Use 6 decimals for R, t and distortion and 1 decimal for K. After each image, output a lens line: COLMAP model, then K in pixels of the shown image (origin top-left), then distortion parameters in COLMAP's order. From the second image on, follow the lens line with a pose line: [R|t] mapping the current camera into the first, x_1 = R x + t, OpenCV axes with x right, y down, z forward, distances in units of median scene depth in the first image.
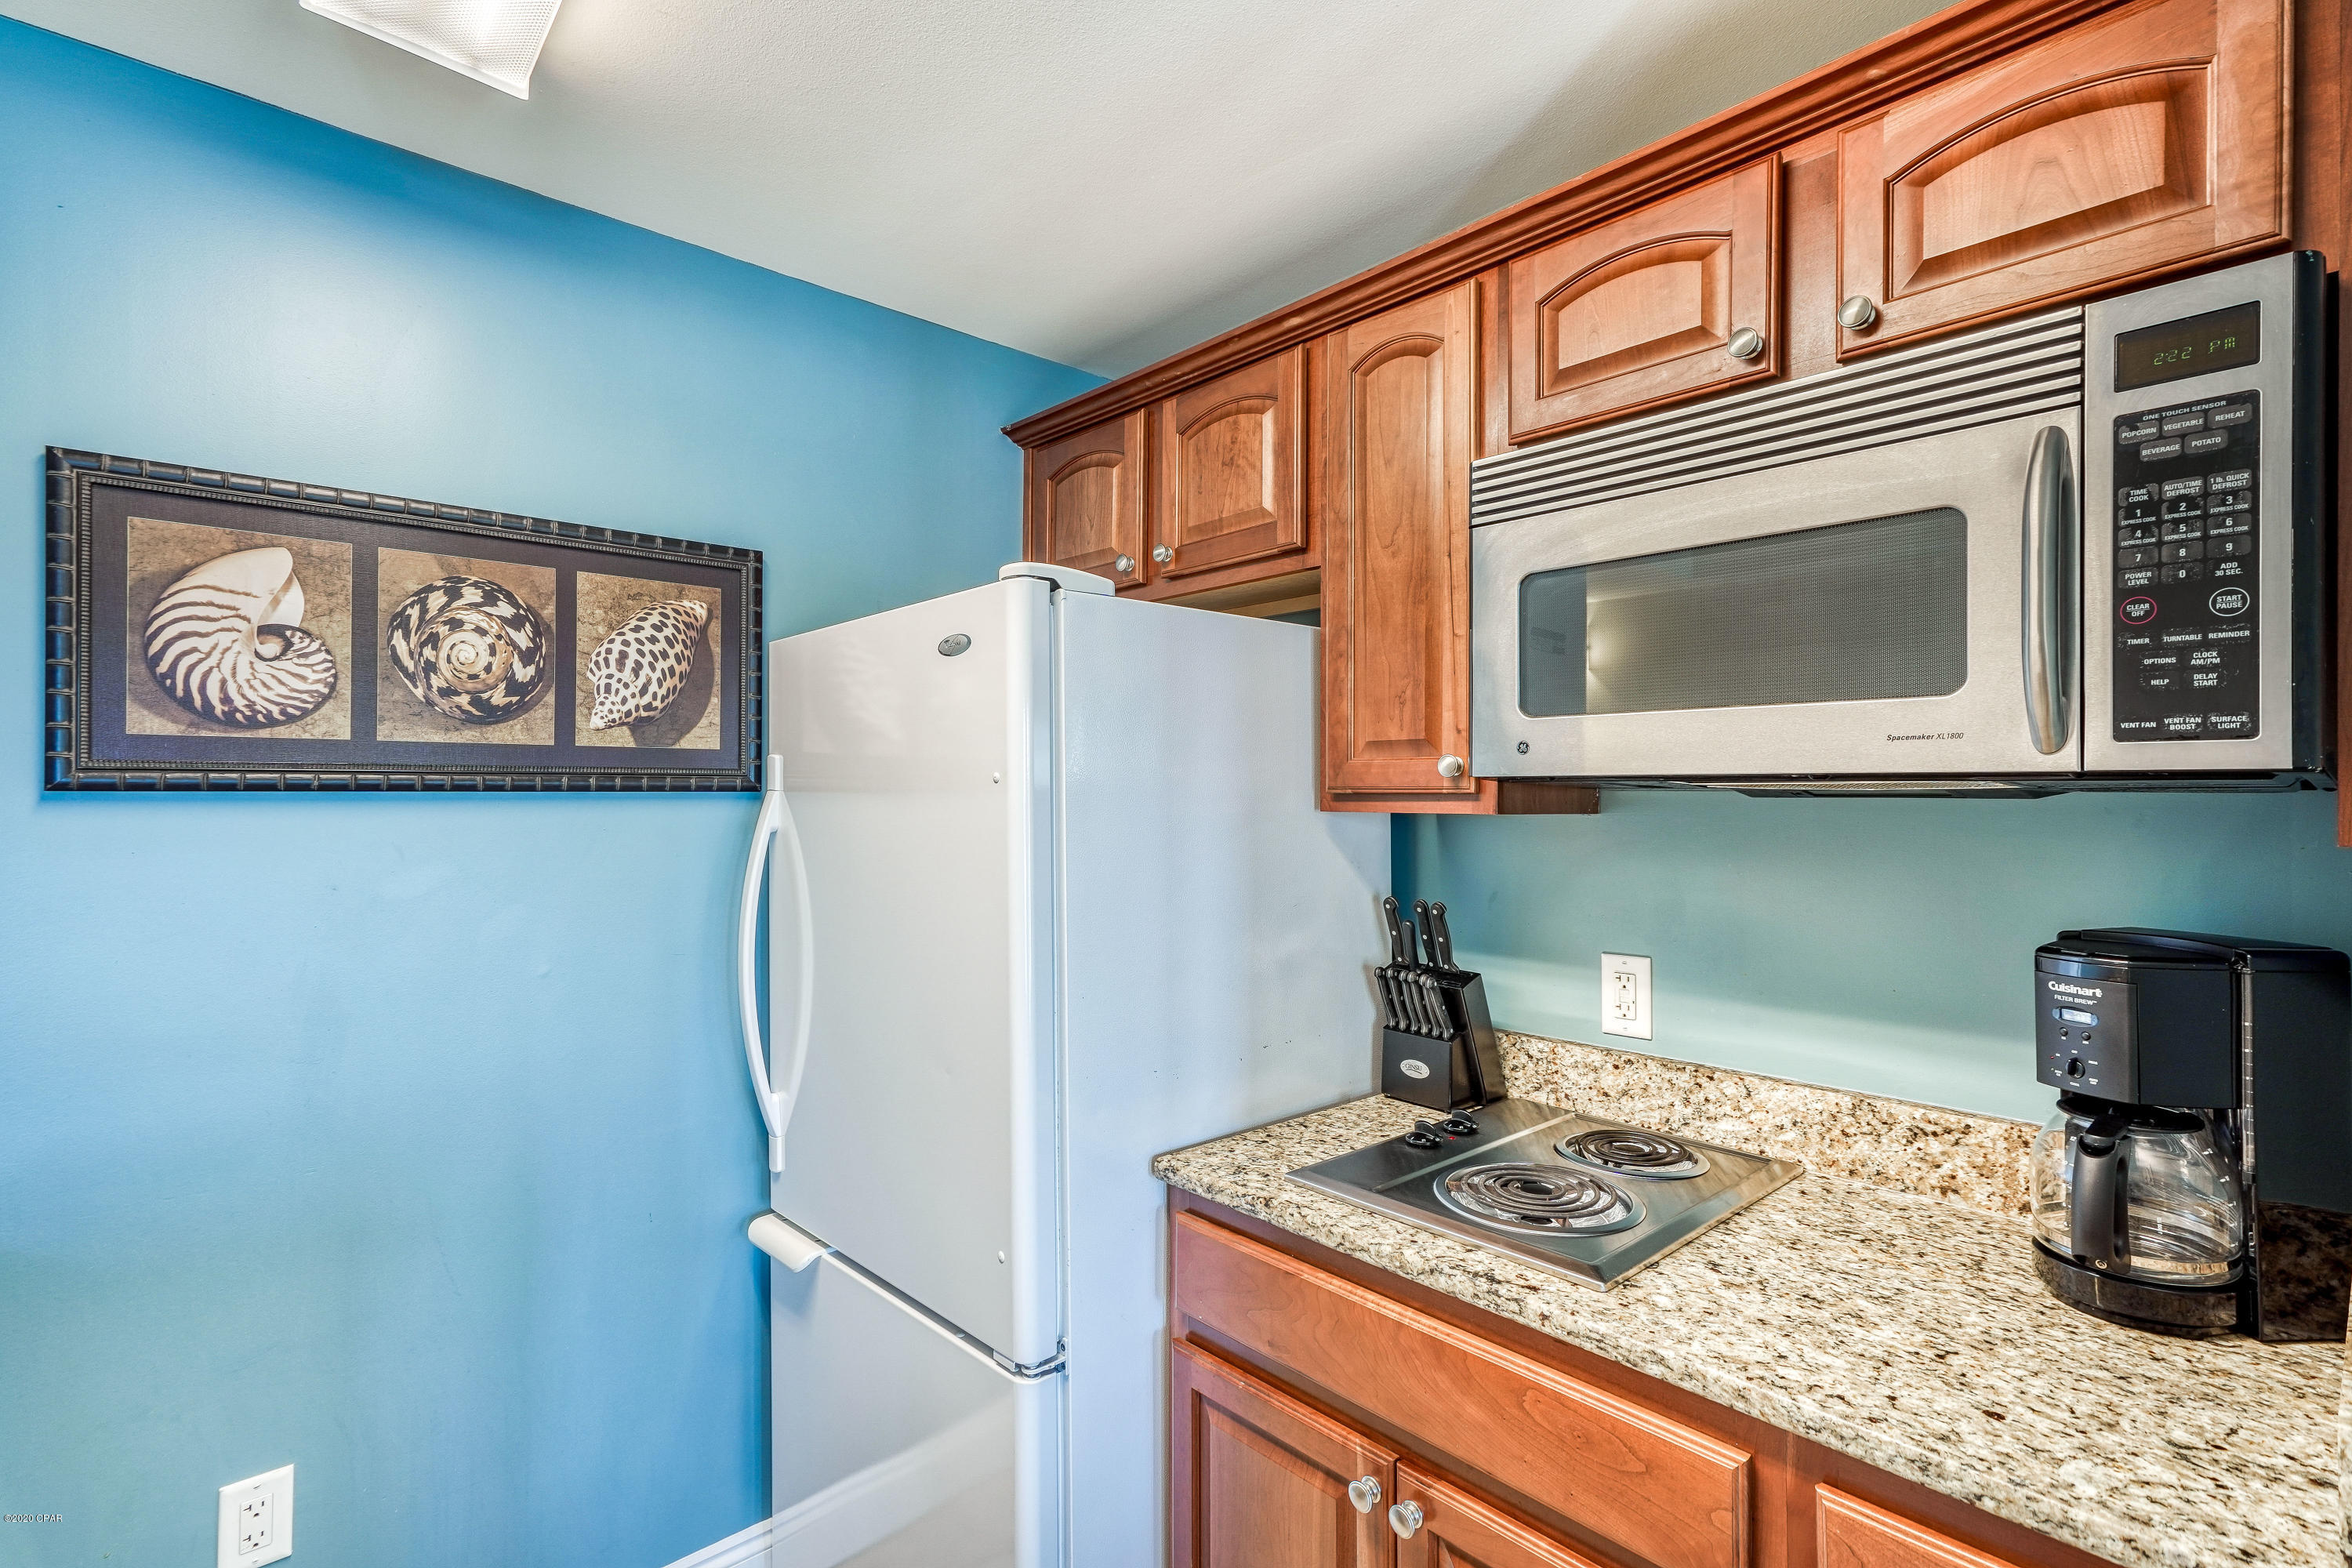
lens RADIAL K [[1095.1, 0, 1111.4], [0, 1095.1, 781.7], [0, 0, 1]] dist [-0.004166, 0.005641]
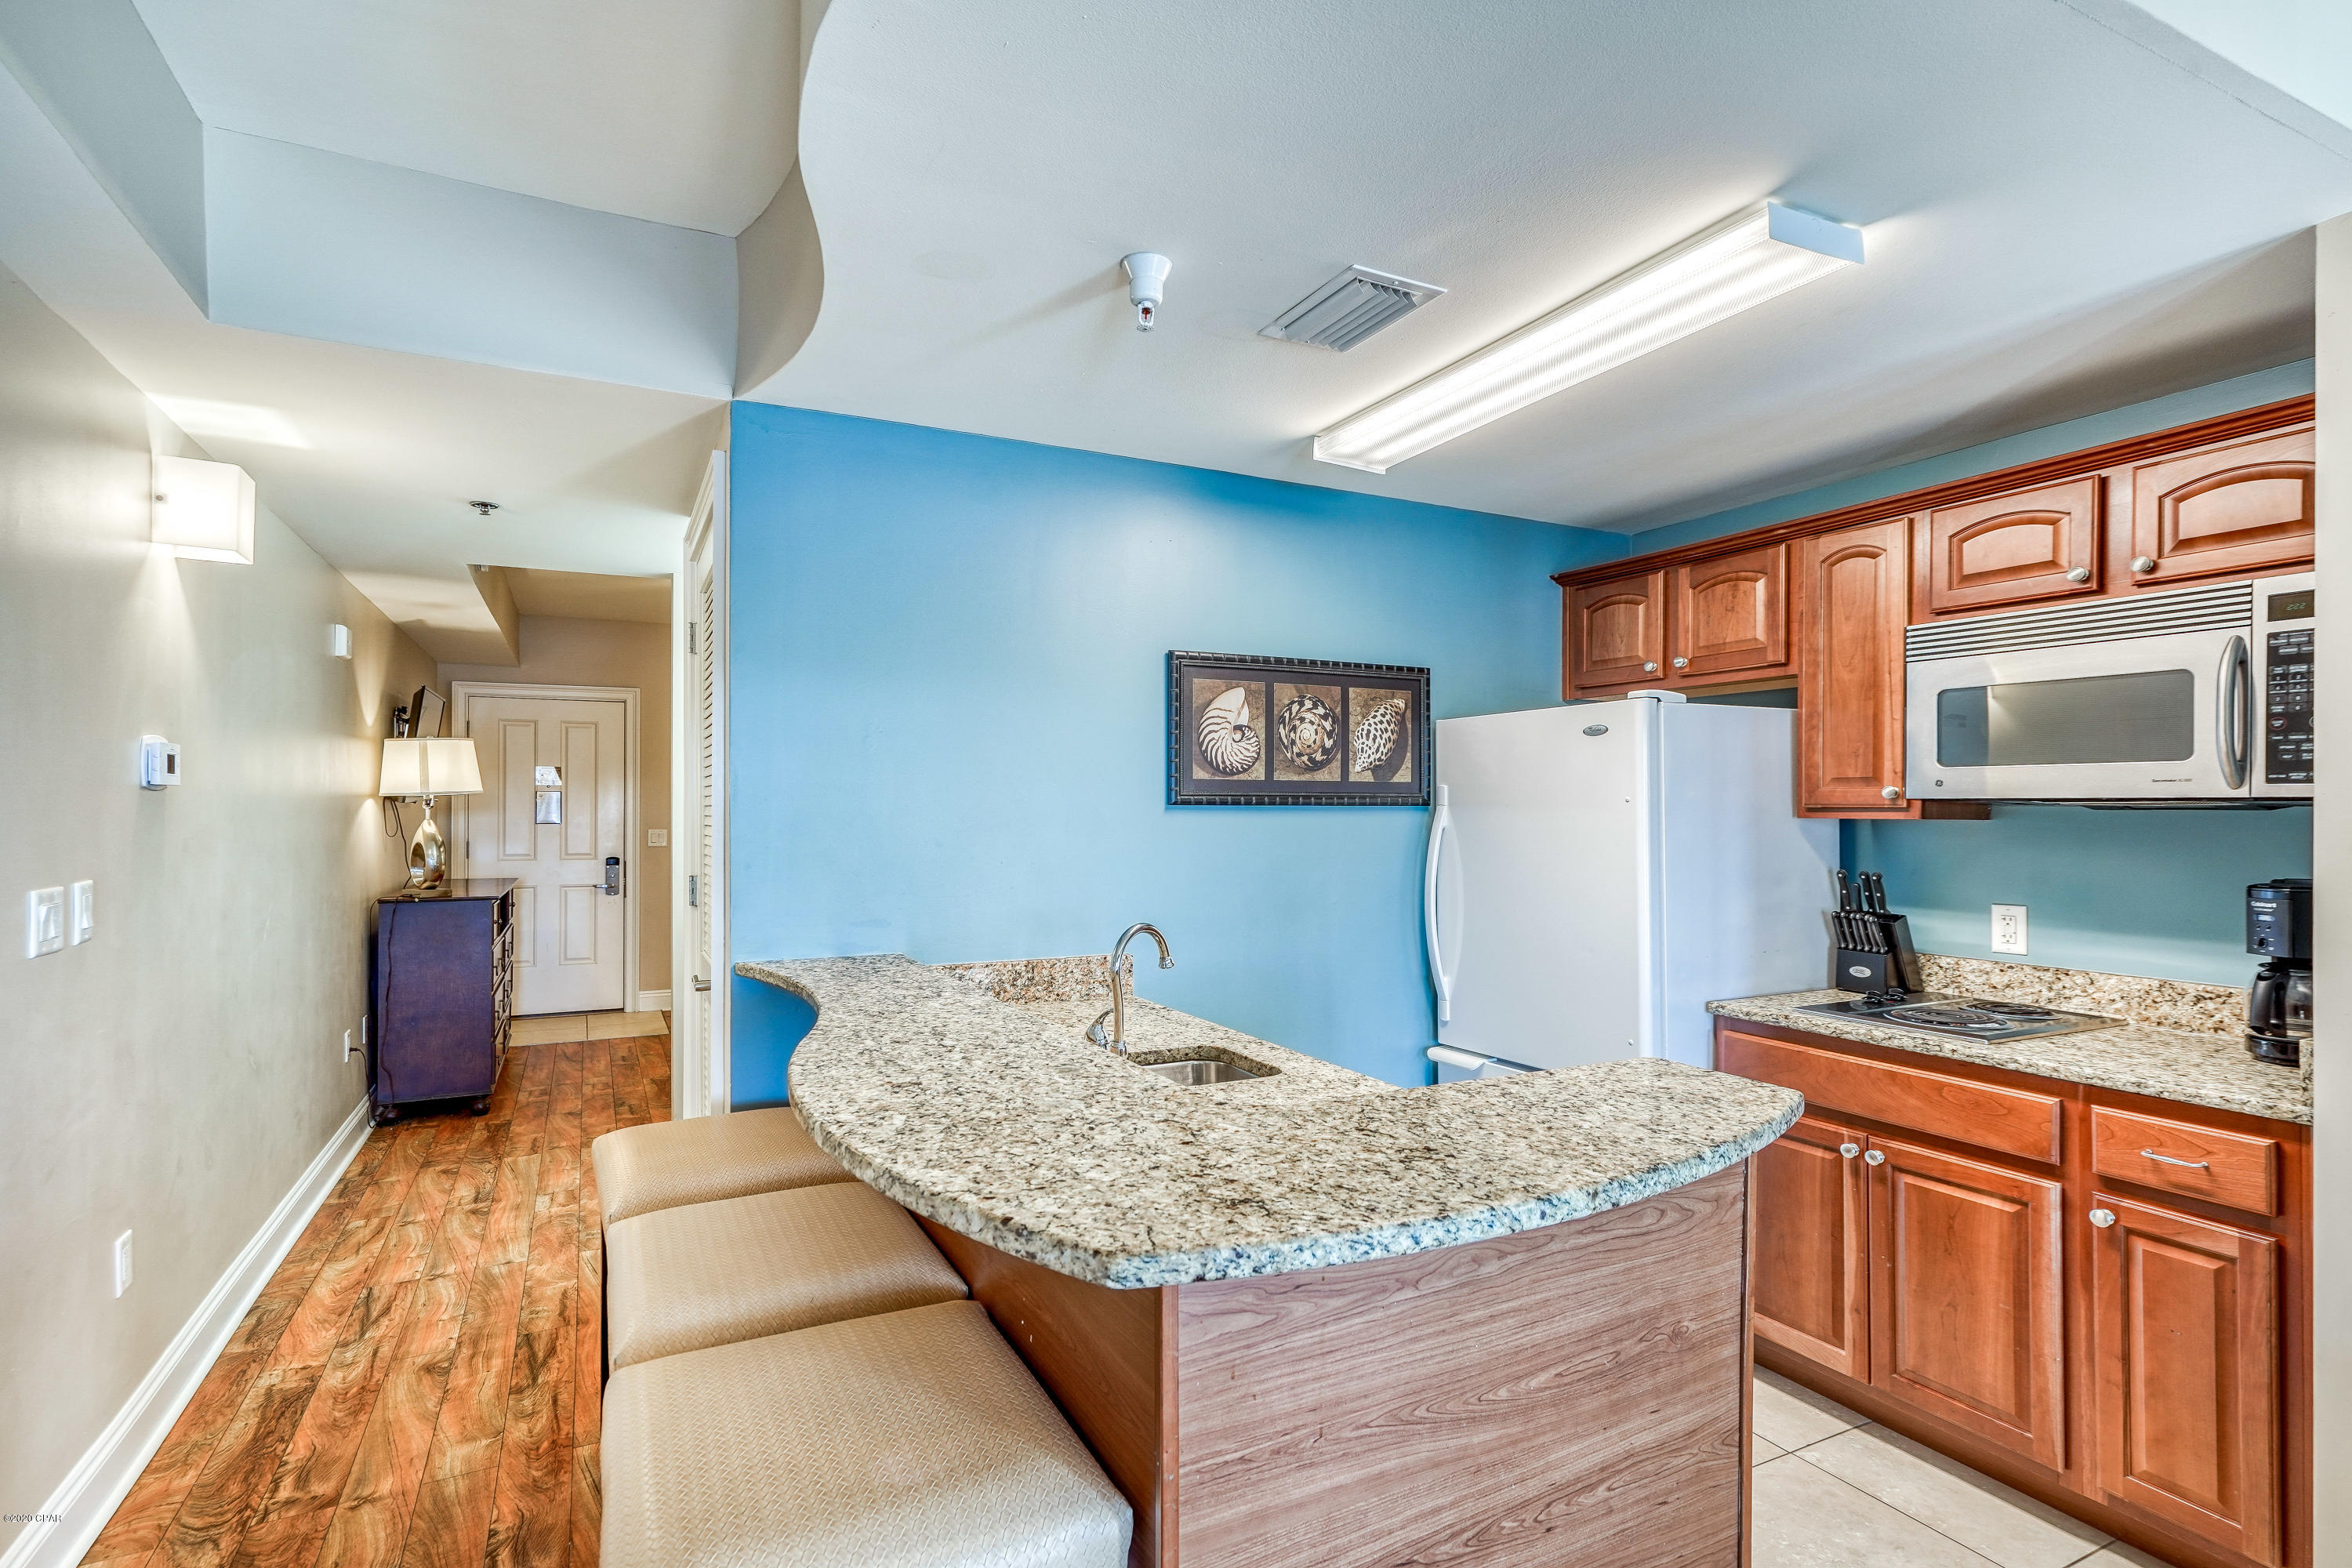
lens RADIAL K [[1095.1, 0, 1110.0], [0, 1095.1, 801.1], [0, 0, 1]] dist [-0.004166, 0.005641]
pose [[0.964206, 0.000285, -0.265154, -0.467274], [0.000774, 0.999992, 0.003888, -0.007666], [0.265153, -0.003954, 0.964198, -1.111827]]
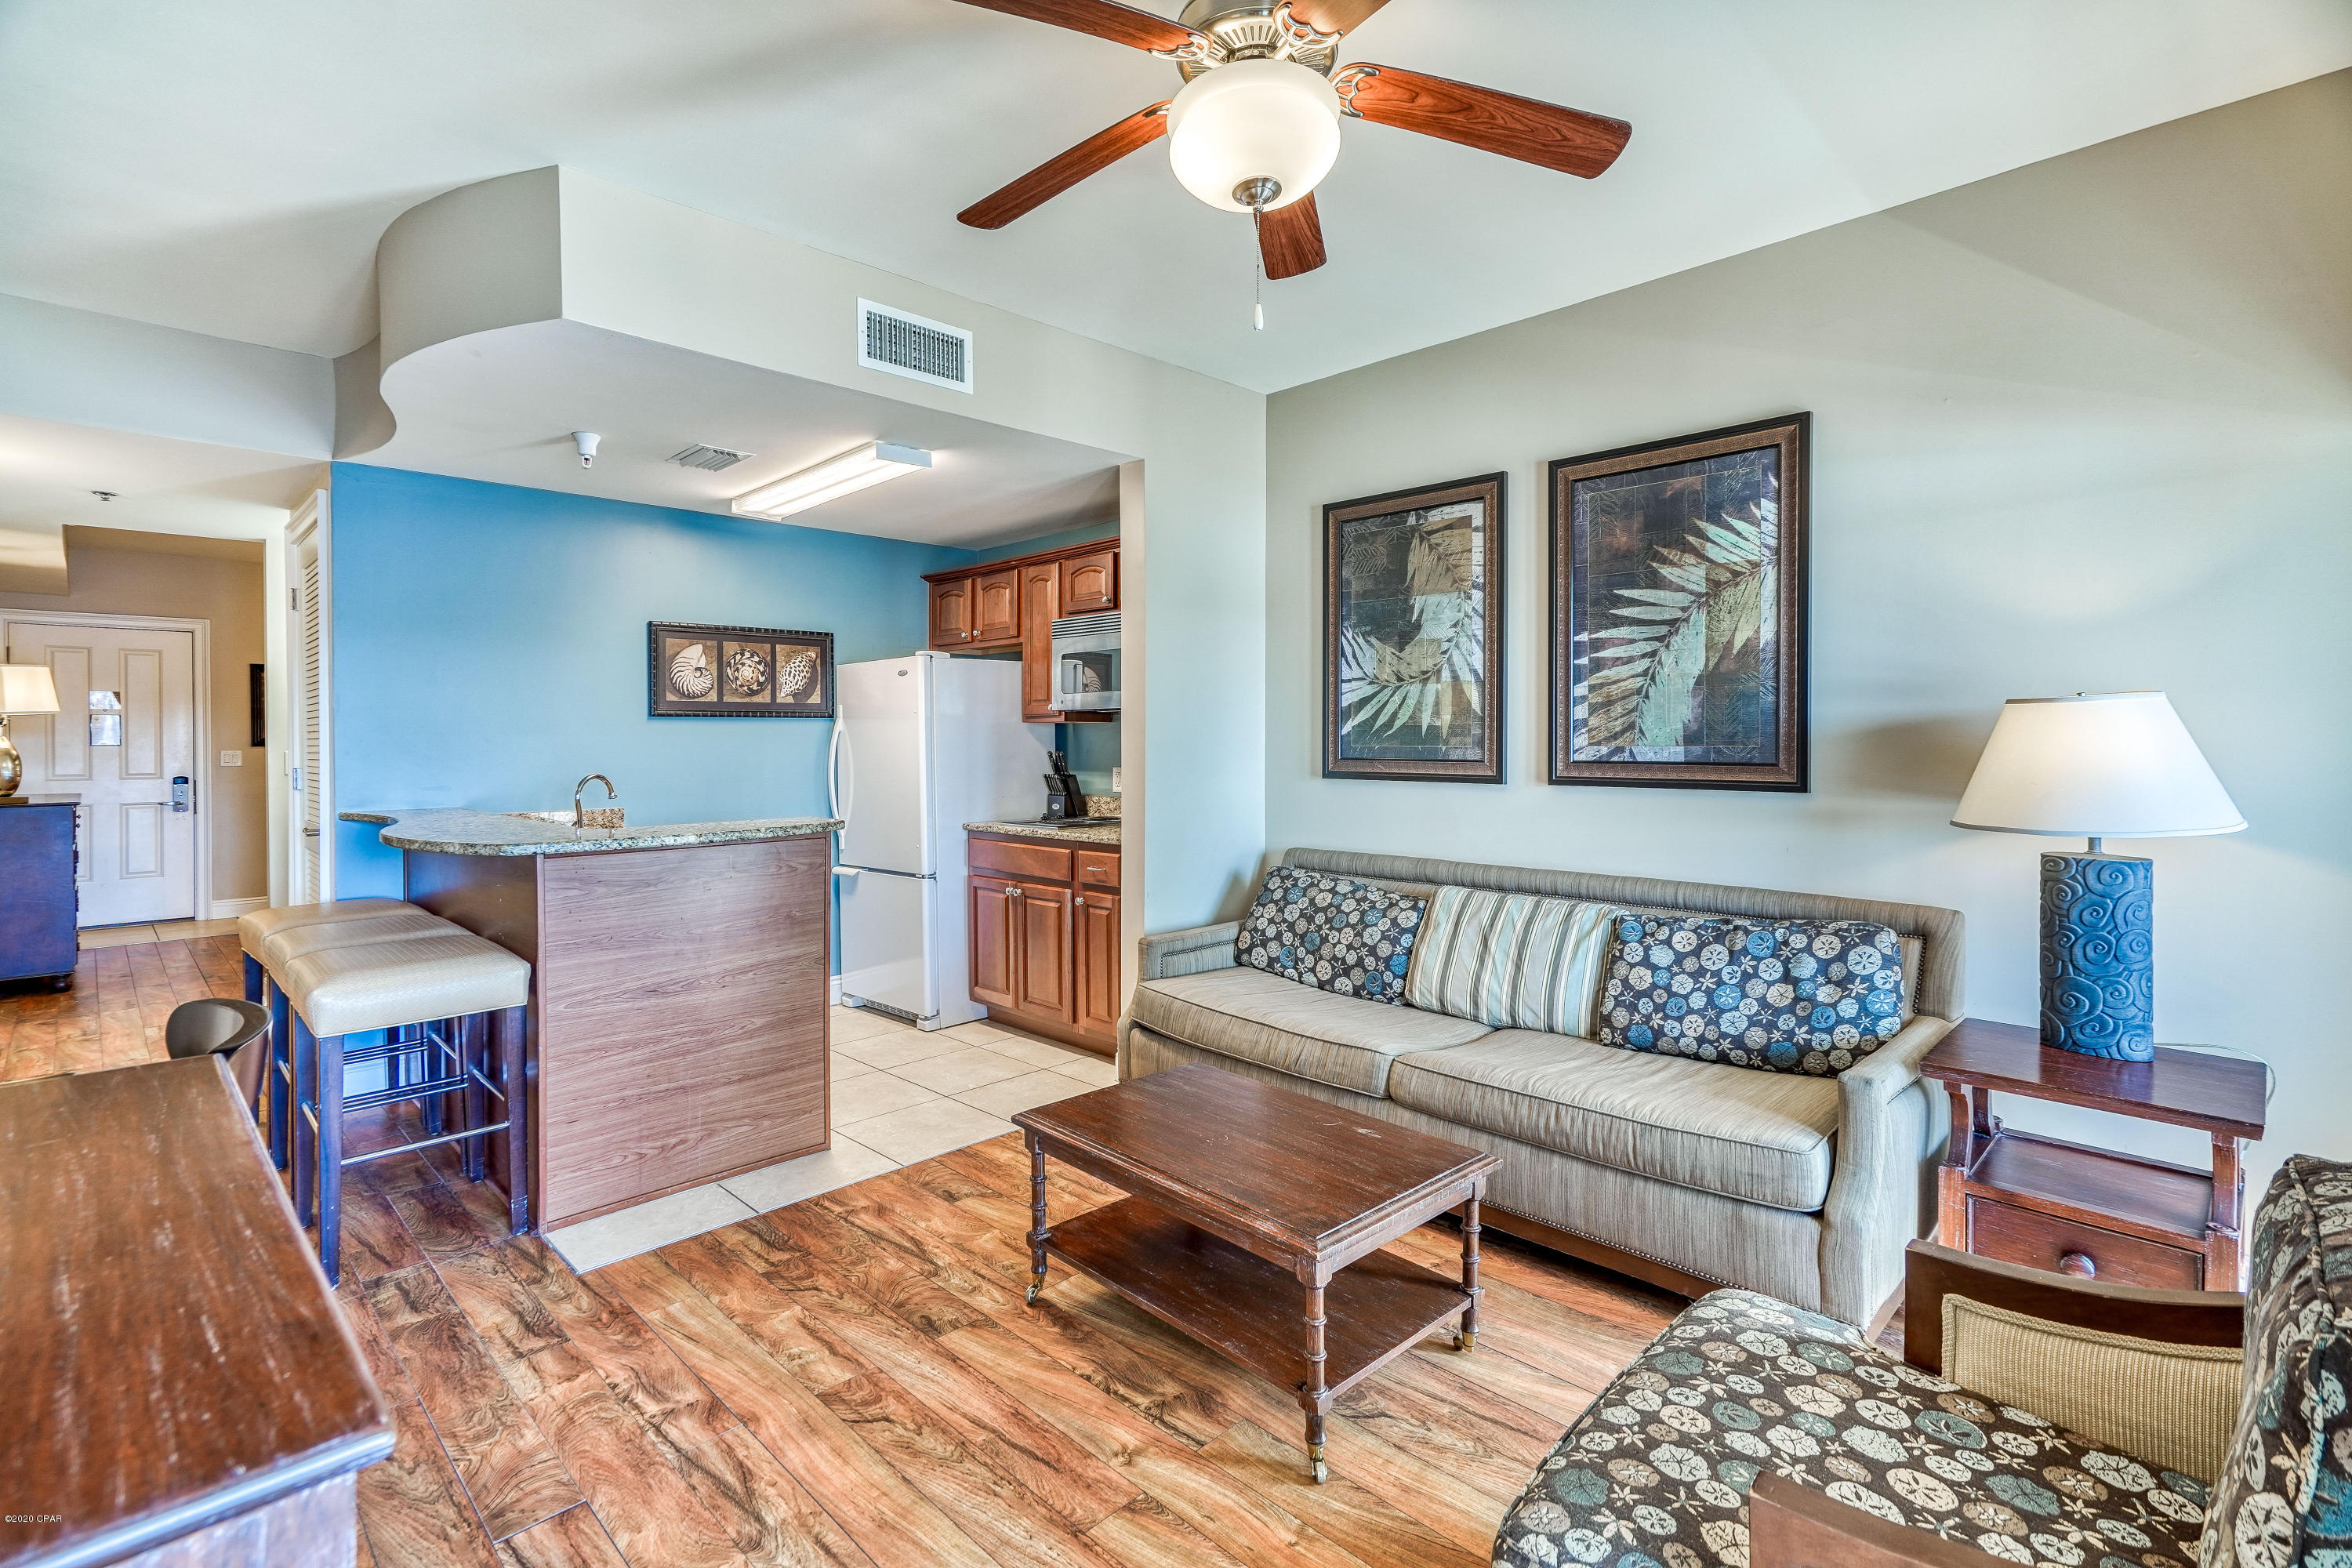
lens RADIAL K [[1095.1, 0, 1110.8], [0, 1095.1, 733.2], [0, 0, 1]] dist [-0.004166, 0.005641]
pose [[0.998923, -0.006516, 0.045930, 0.354360], [0.006287, 0.999967, 0.005122, 0.052424], [-0.045962, -0.004828, 0.998932, -2.497648]]
